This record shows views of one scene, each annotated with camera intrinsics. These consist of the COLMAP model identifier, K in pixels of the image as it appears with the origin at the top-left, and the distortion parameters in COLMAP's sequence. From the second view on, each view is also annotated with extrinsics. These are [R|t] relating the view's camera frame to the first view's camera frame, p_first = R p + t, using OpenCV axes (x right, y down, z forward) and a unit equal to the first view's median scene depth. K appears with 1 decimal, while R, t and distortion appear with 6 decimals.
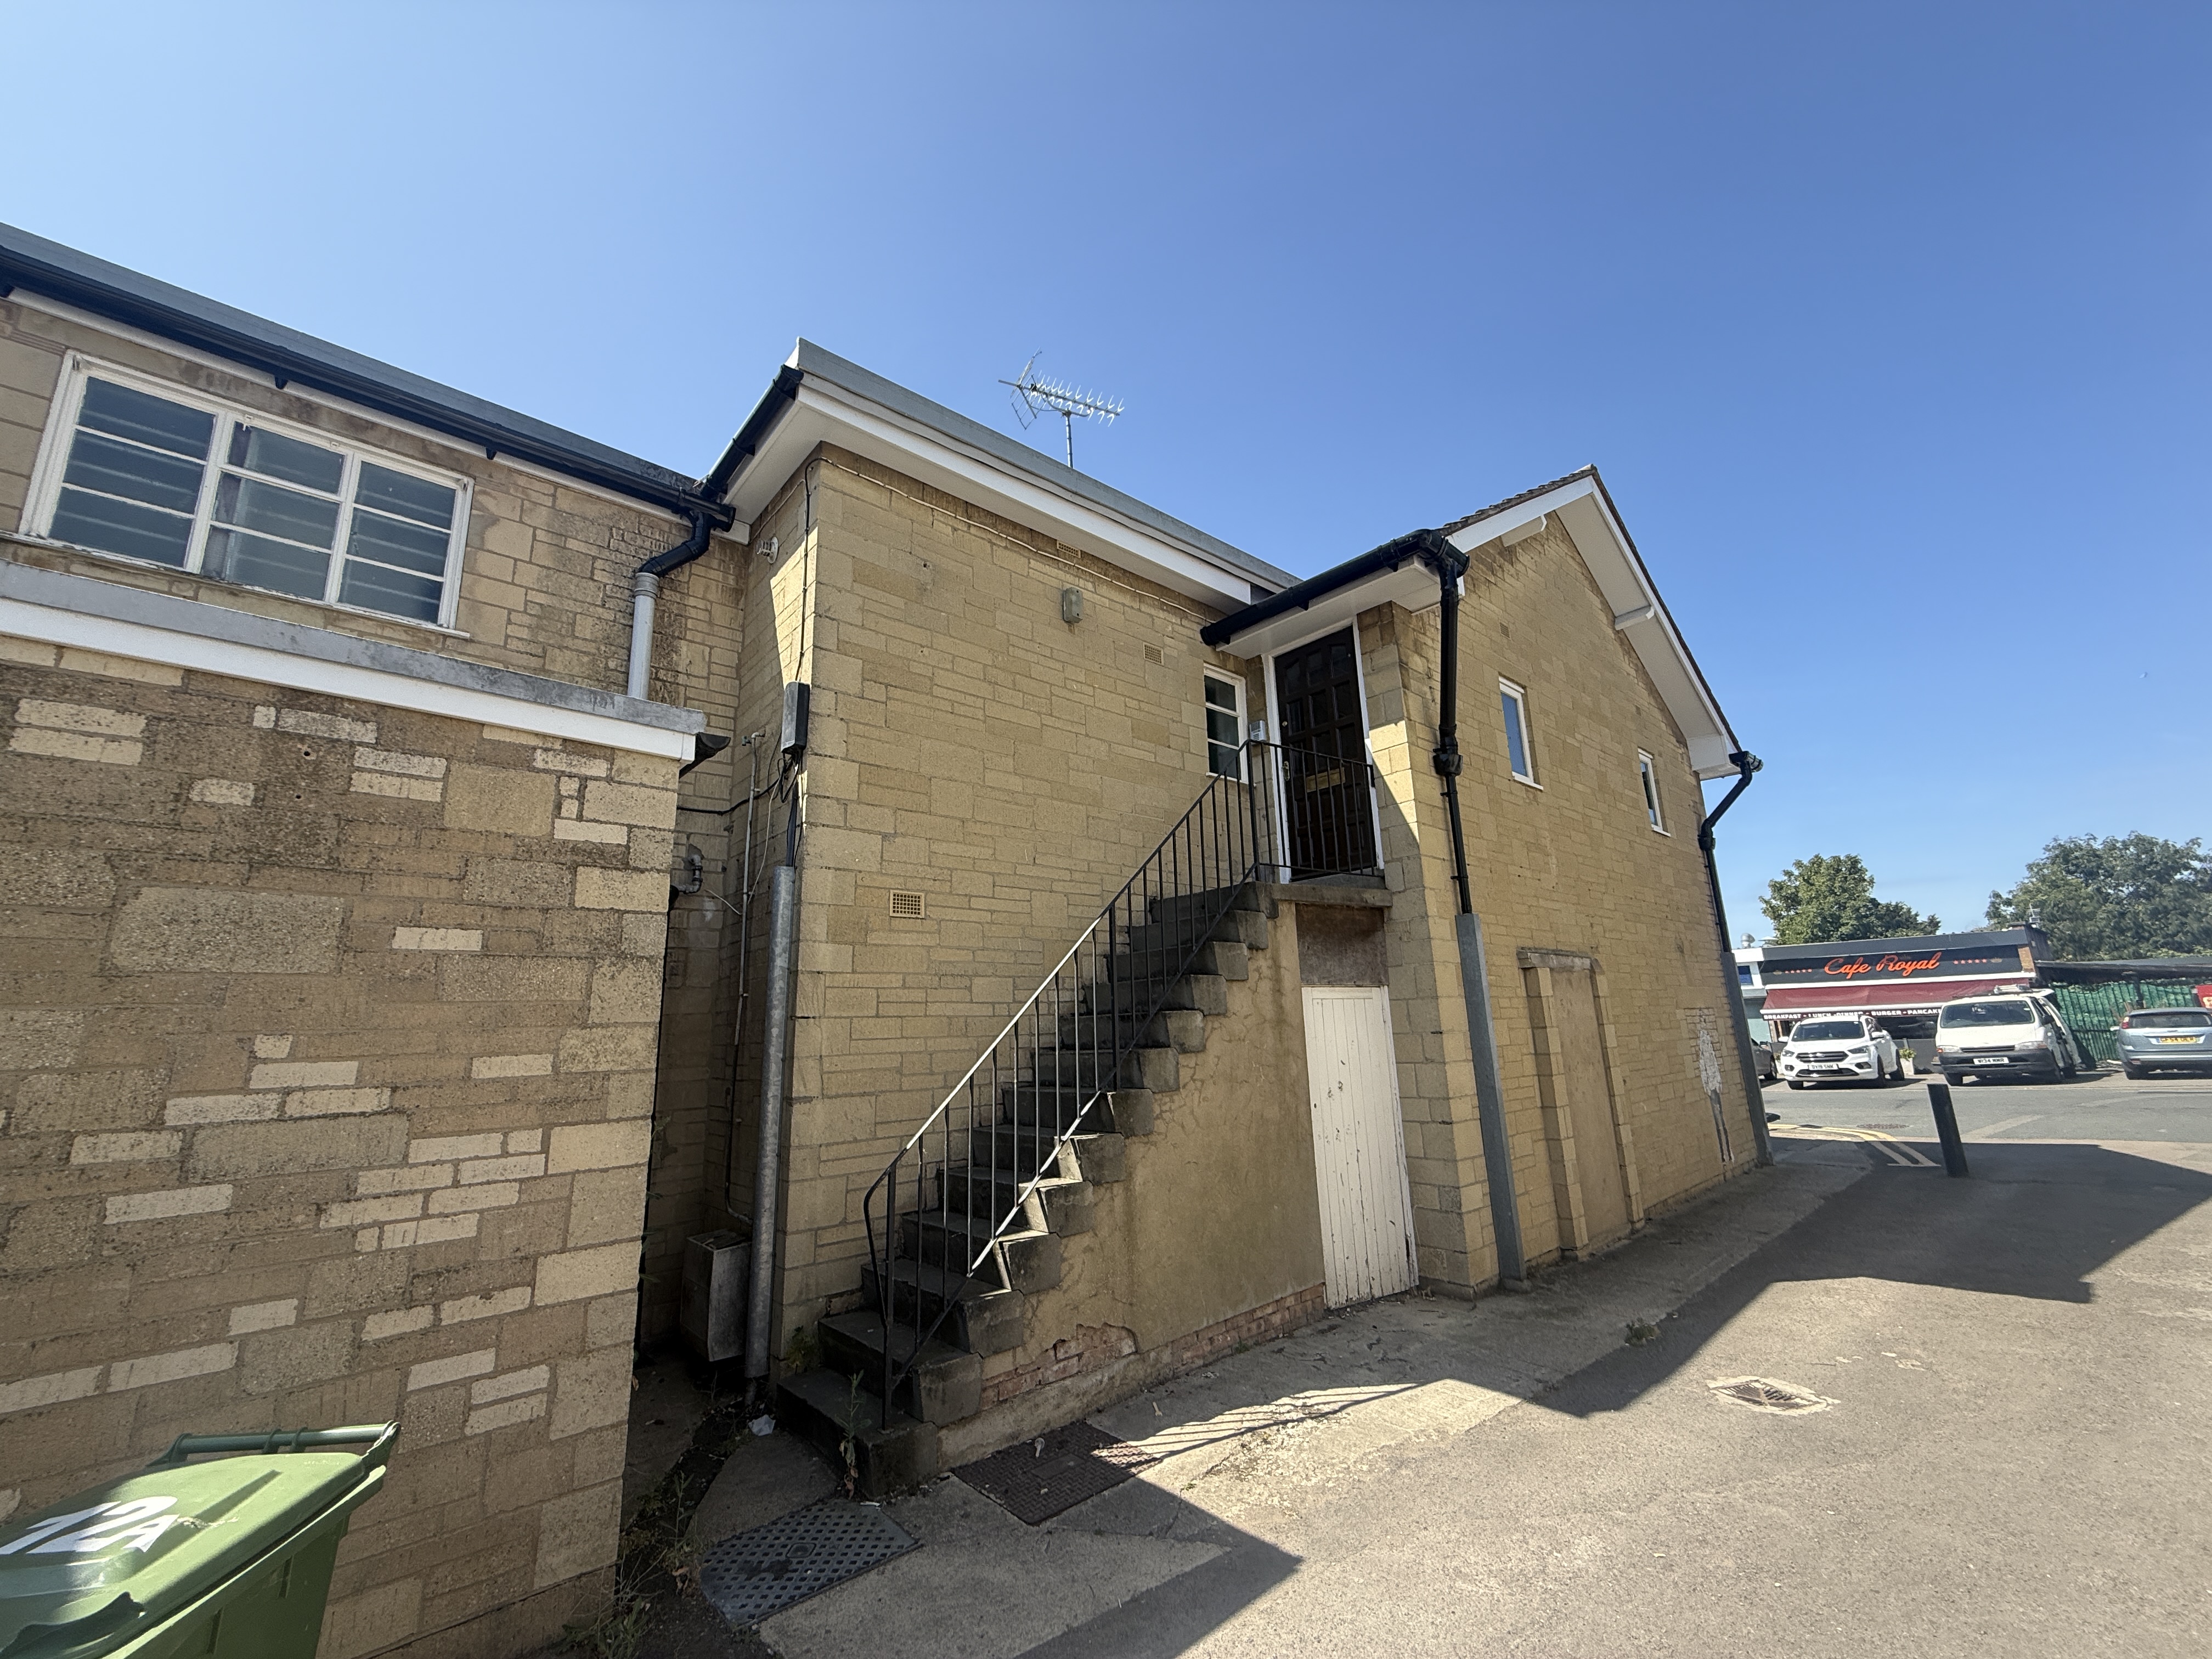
lens RADIAL K [[881.4, 0, 1106.0], [0, 881.4, 829.5], [0, 0, 1]] dist [-0.000340, -0.000031]
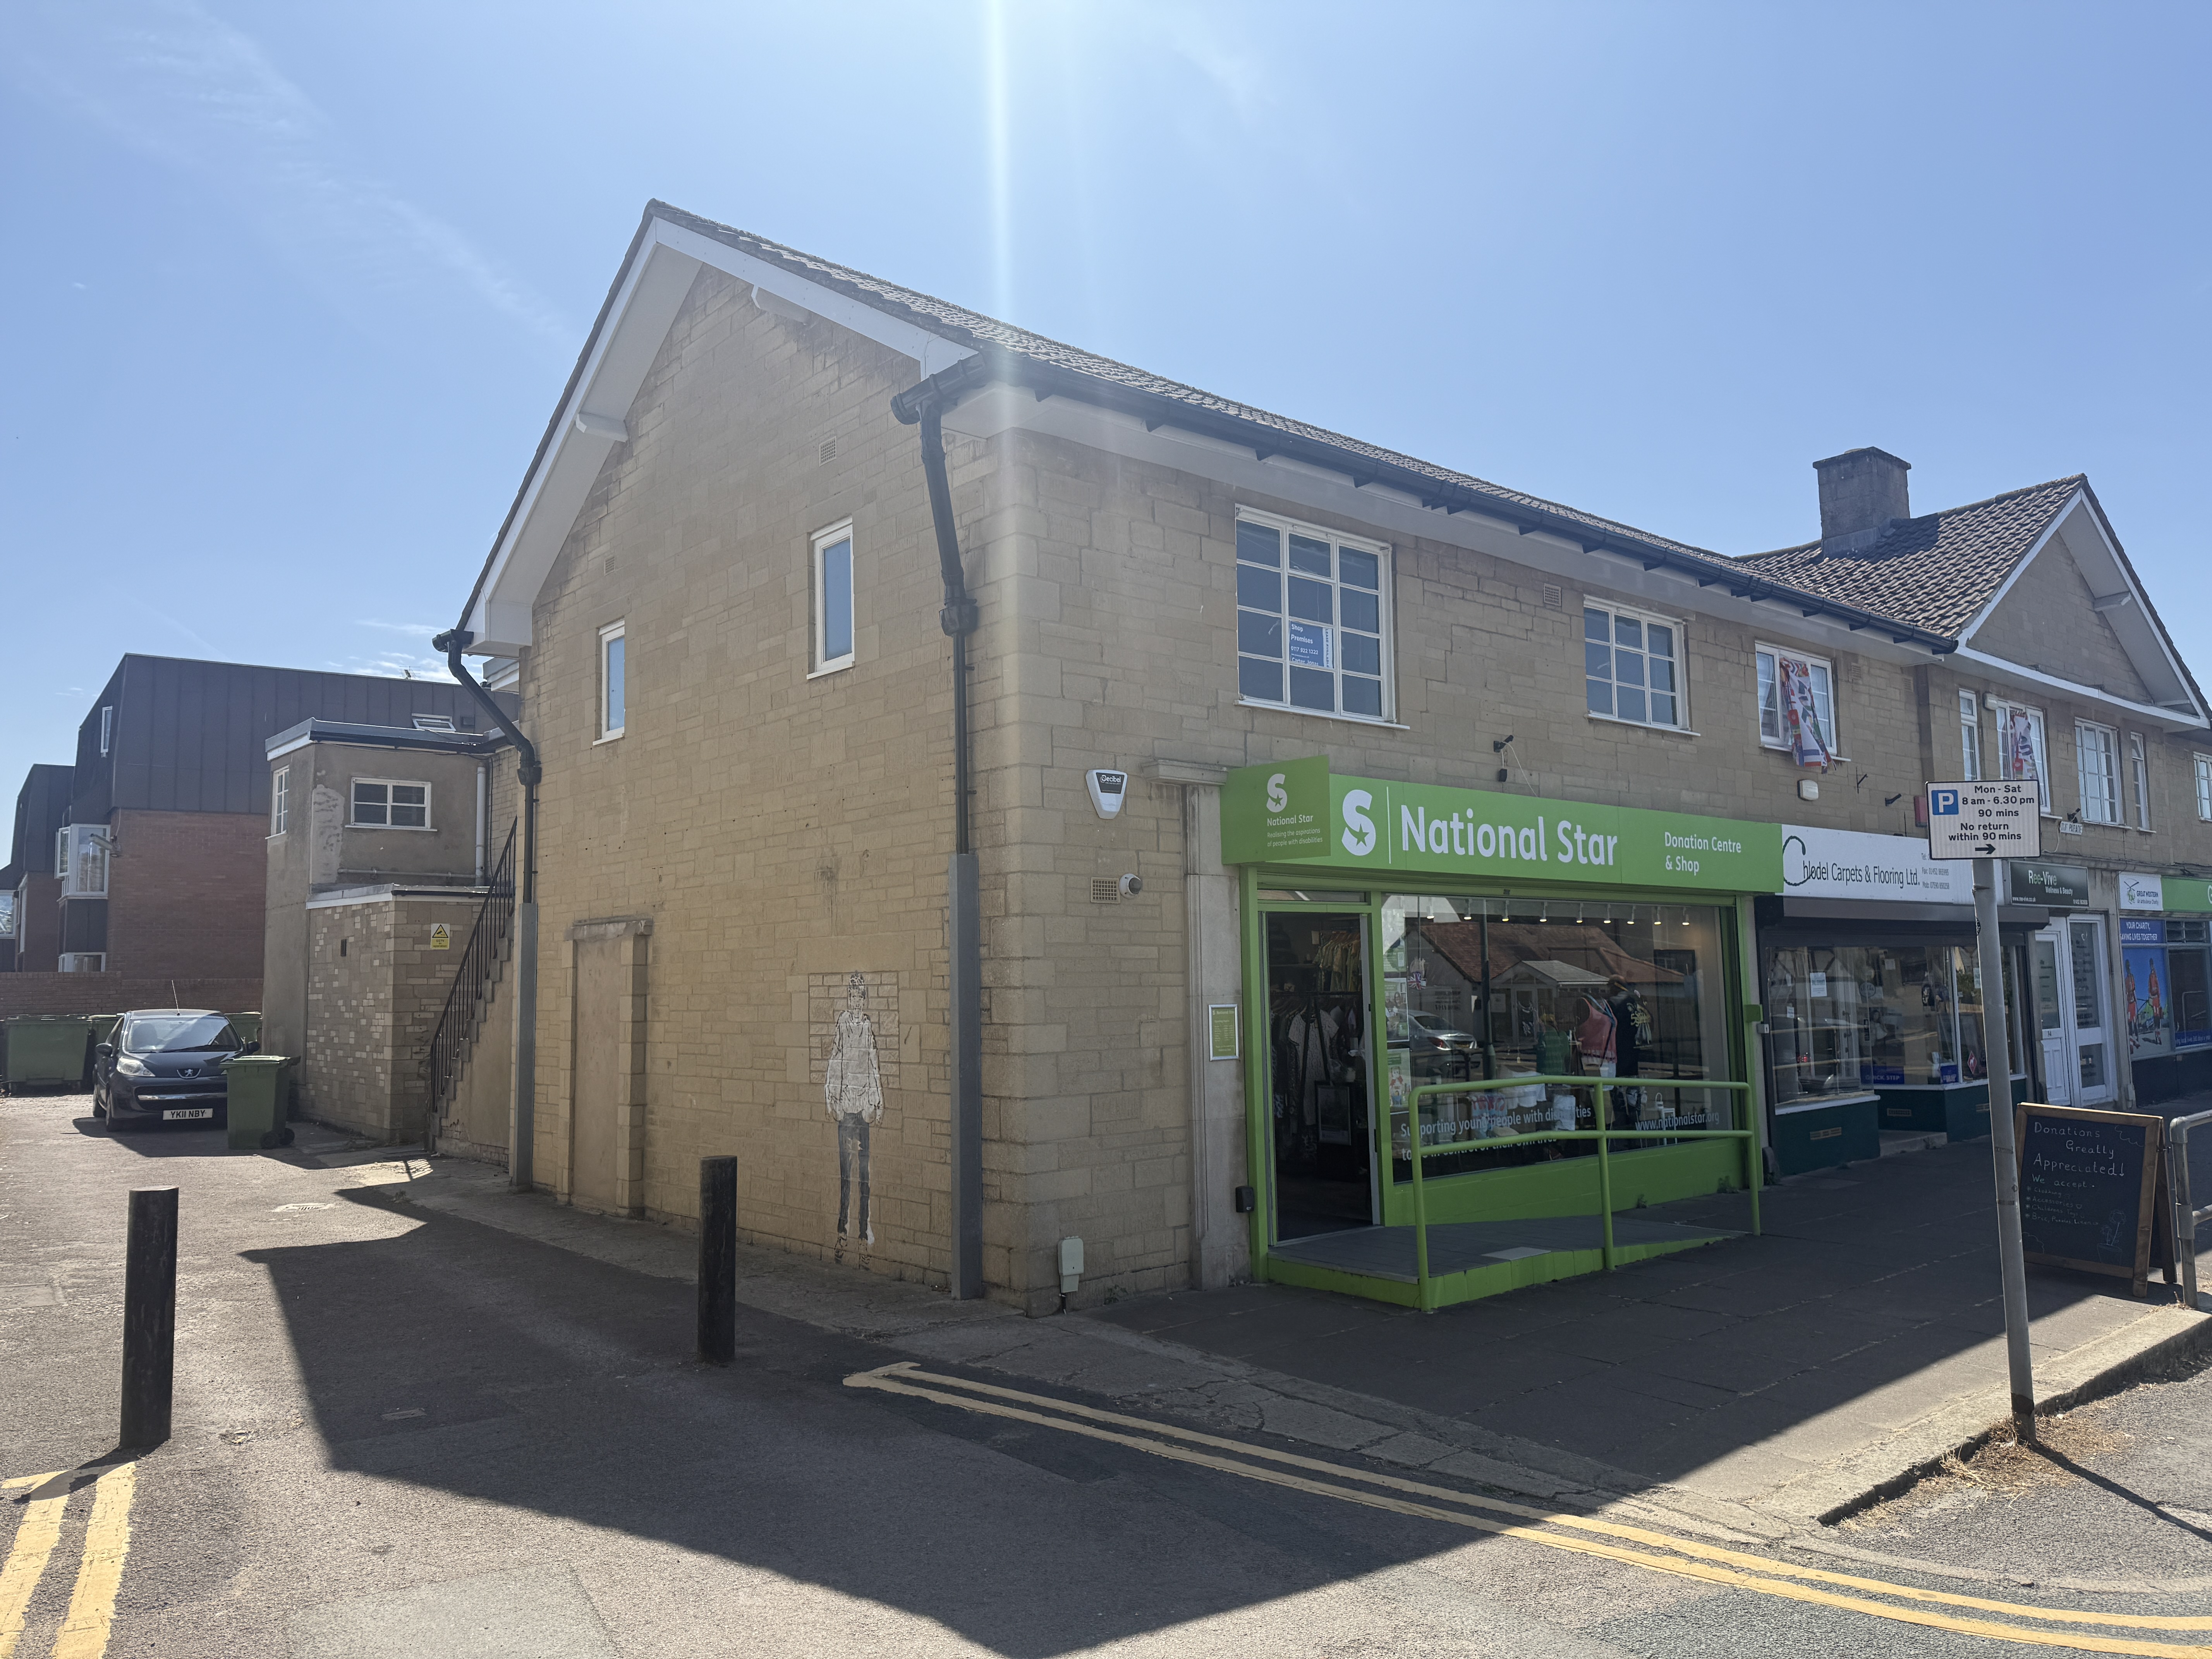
lens RADIAL K [[1547.7, 0, 1106.0], [0, 1547.7, 829.5], [0, 0, 1]] dist [0.057172, -0.066179]
pose [[-0.022584, -0.066735, -0.997515, 1.714109], [0.236149, 0.969179, -0.070186, 0.227888], [0.971454, -0.237147, -0.006129, 1.218051]]
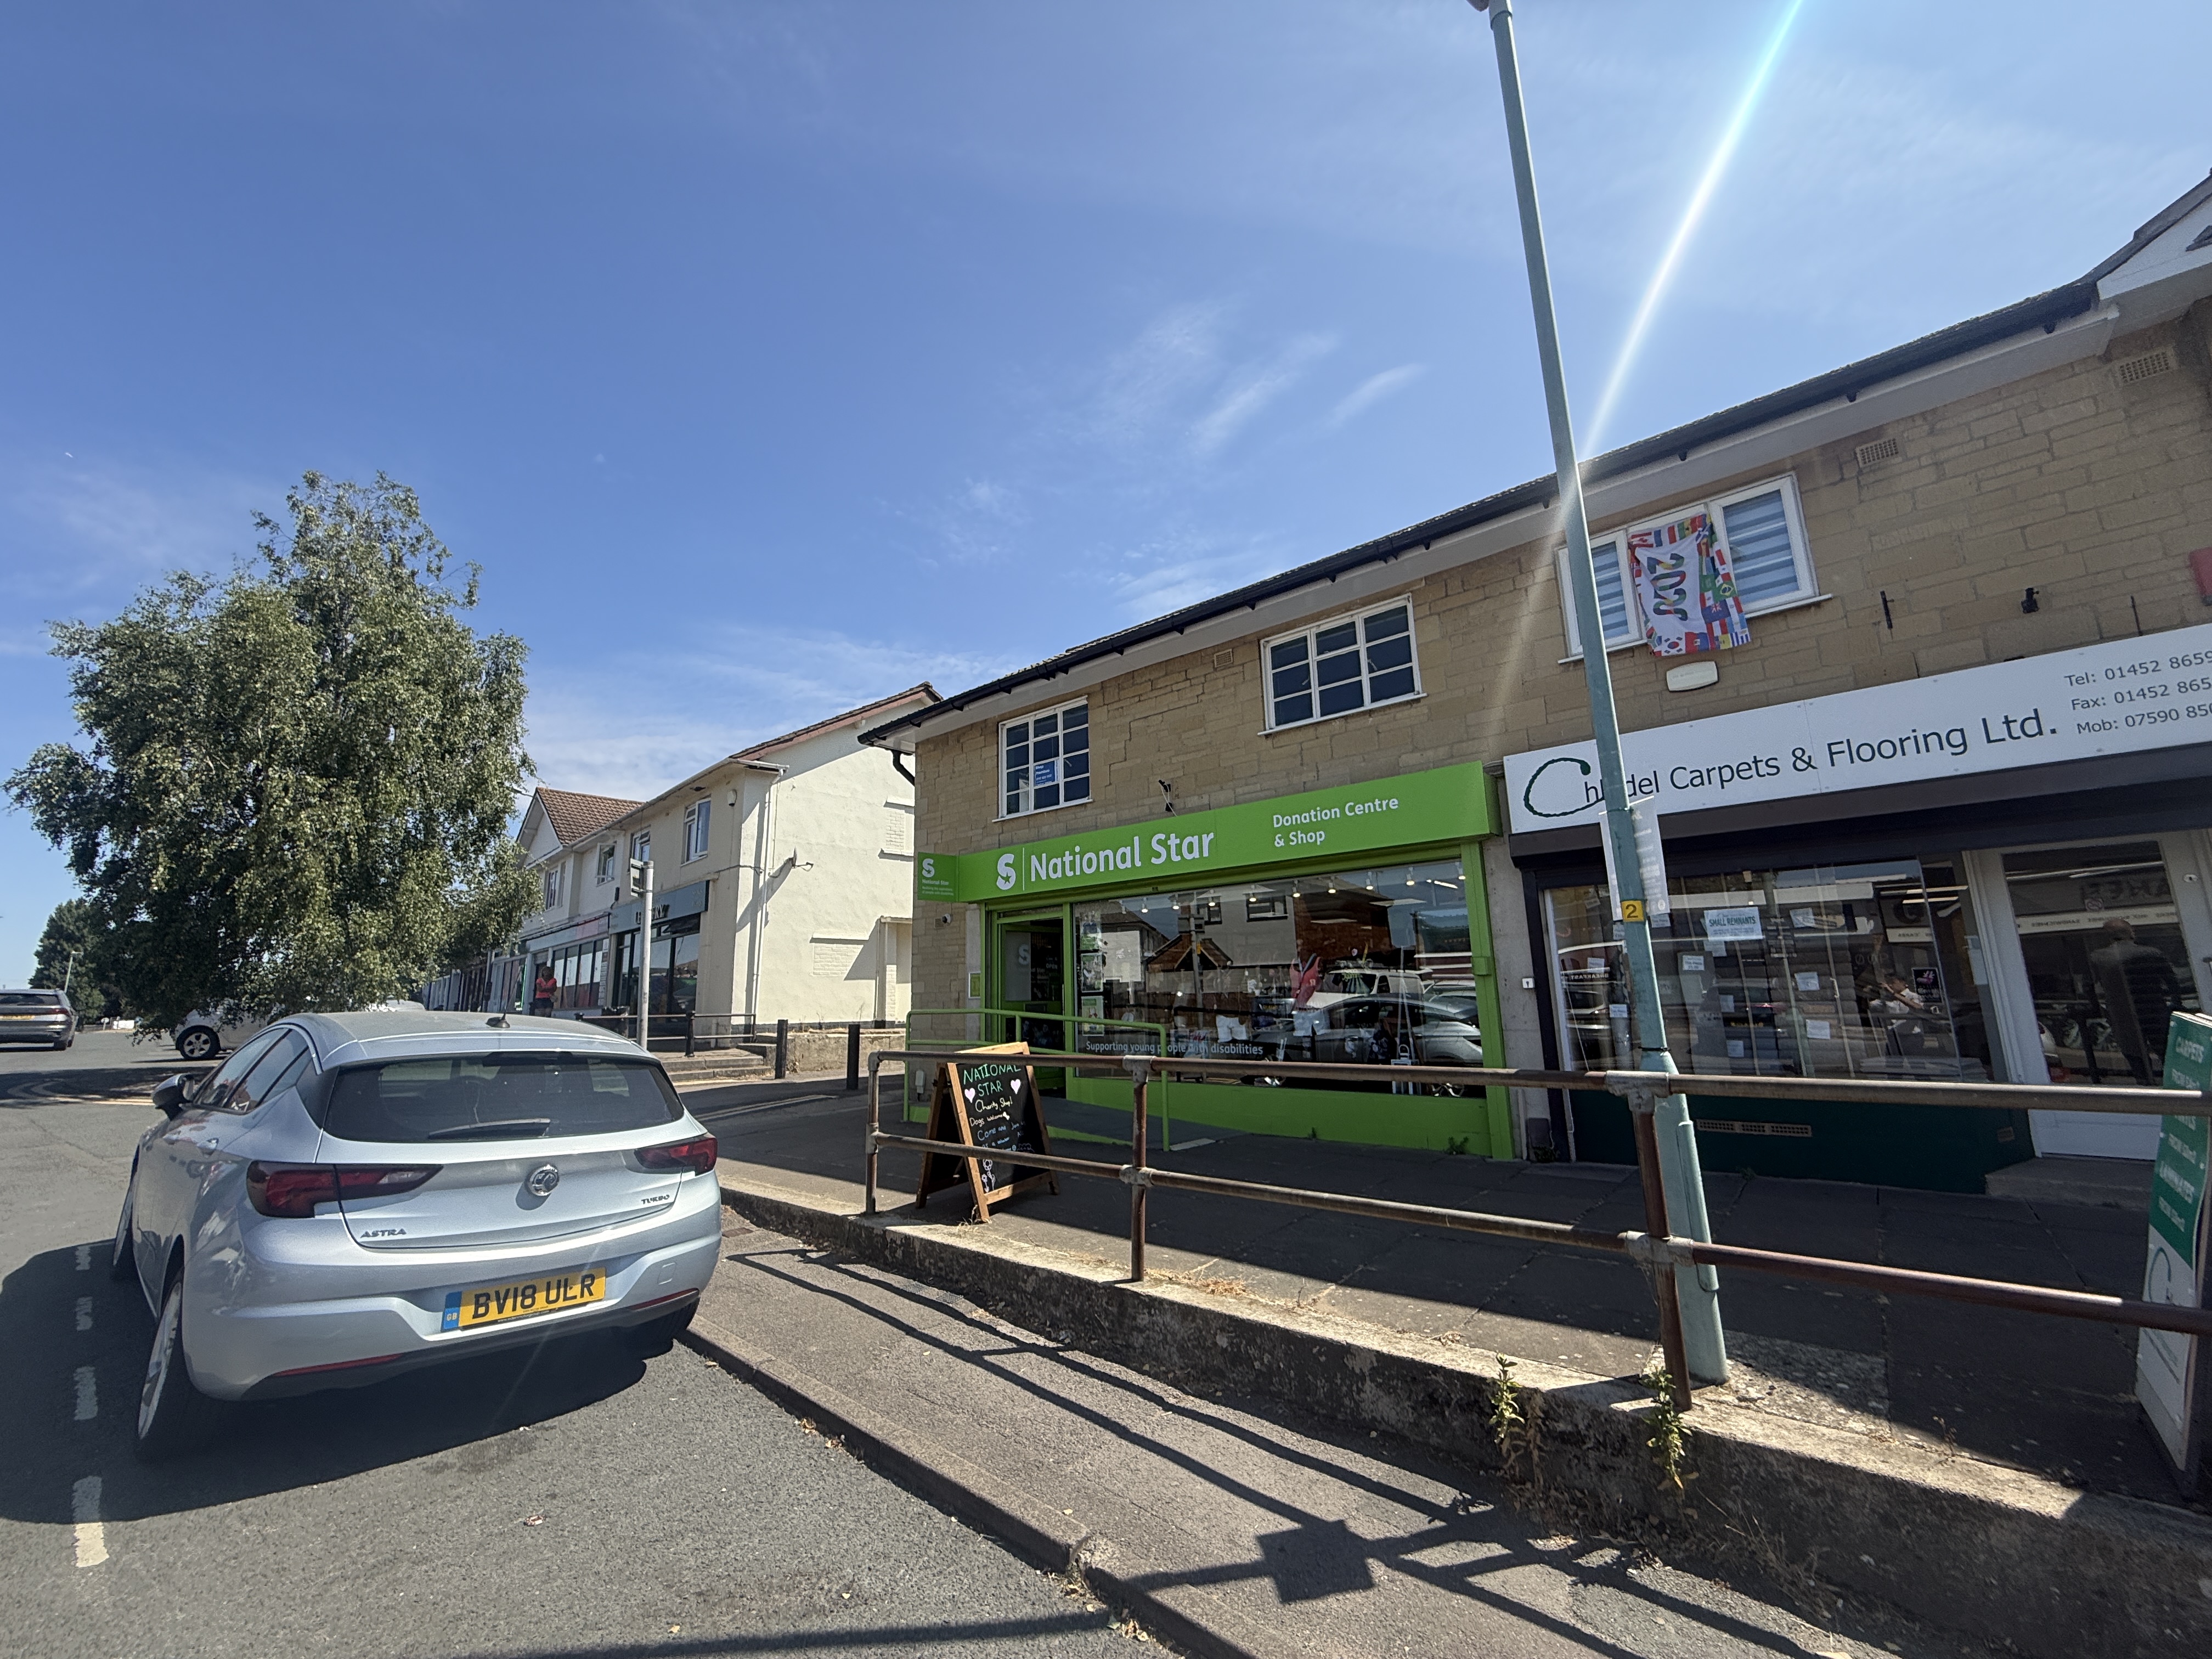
lens RADIAL K [[881.4, 0, 1106.0], [0, 881.4, 829.5], [0, 0, 1]] dist [-0.000340, -0.000031]
pose [[-0.989065, 0.025020, -0.145344, 0.732199], [0.081307, 0.914715, -0.395835, 0.579421], [0.123044, -0.403324, -0.906747, 2.383715]]
